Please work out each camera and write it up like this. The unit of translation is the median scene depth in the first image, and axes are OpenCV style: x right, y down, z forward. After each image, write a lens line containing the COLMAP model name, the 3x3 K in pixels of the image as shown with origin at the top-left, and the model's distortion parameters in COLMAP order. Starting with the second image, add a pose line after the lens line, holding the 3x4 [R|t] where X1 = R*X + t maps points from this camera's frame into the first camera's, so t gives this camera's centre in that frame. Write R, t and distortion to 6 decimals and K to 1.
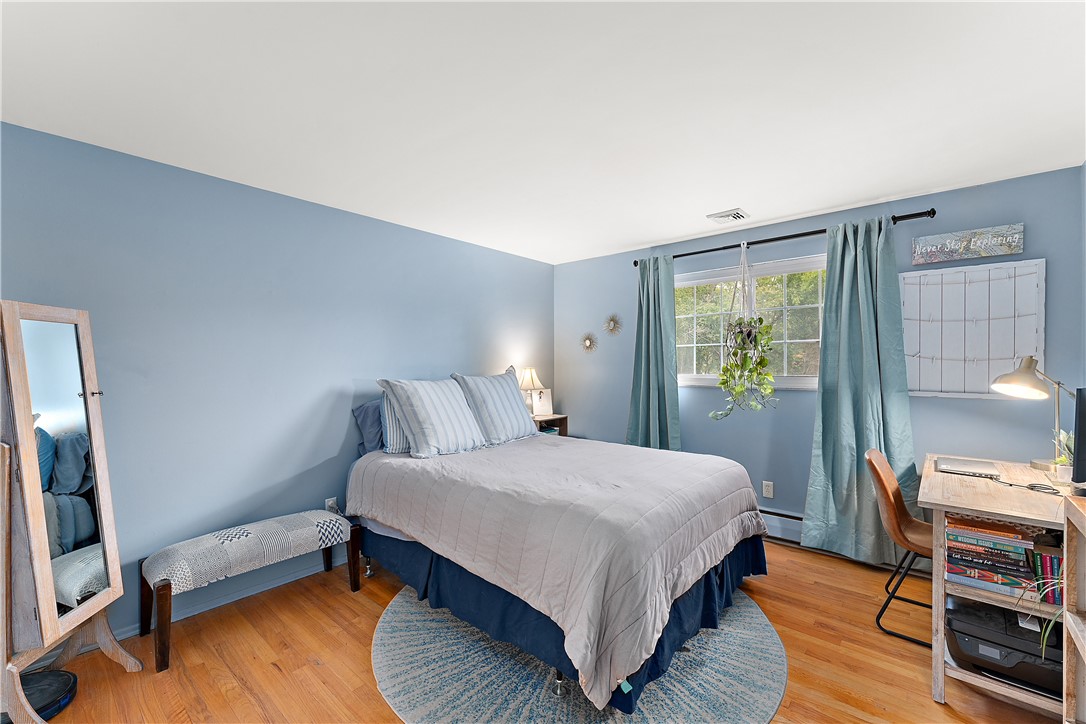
lens RADIAL K [[431.9, 0, 540.5], [0, 431.9, 361.3], [0, 0, 1]] dist [0.000202, 0.000057]
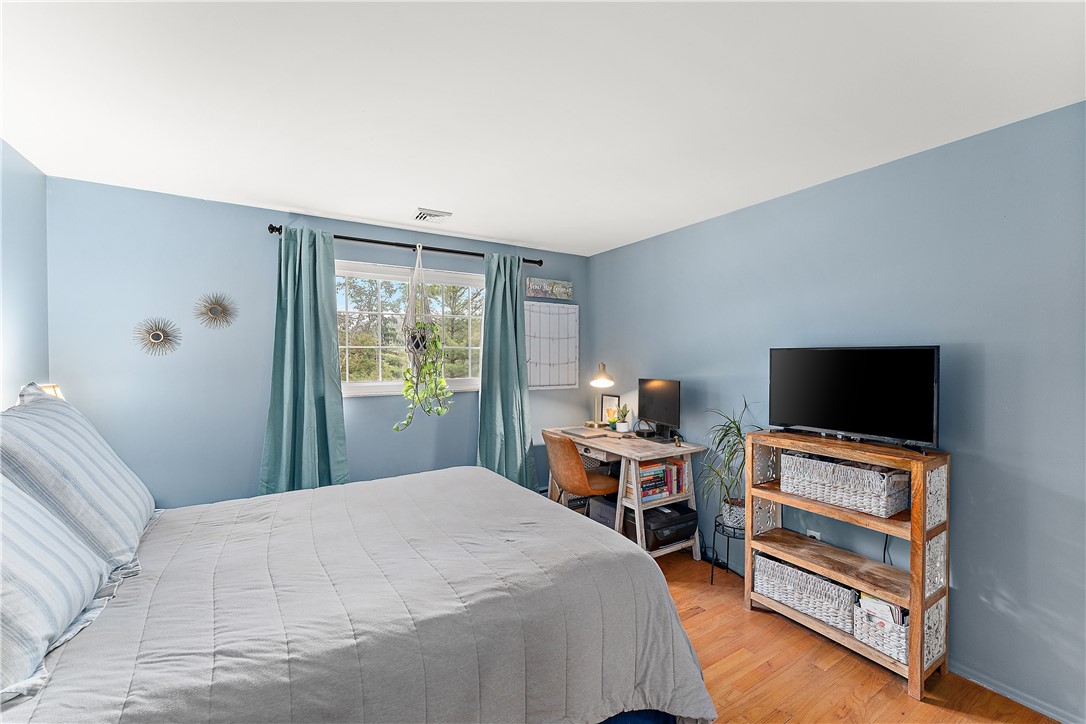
lens RADIAL K [[431.9, 0, 540.5], [0, 431.9, 361.3], [0, 0, 1]] dist [0.000202, 0.000057]
pose [[0.312462, -0.010241, 0.949875, -0.454650], [-0.003194, 0.999925, 0.011832, -0.029995], [-0.949925, -0.006730, 0.312406, 0.527097]]
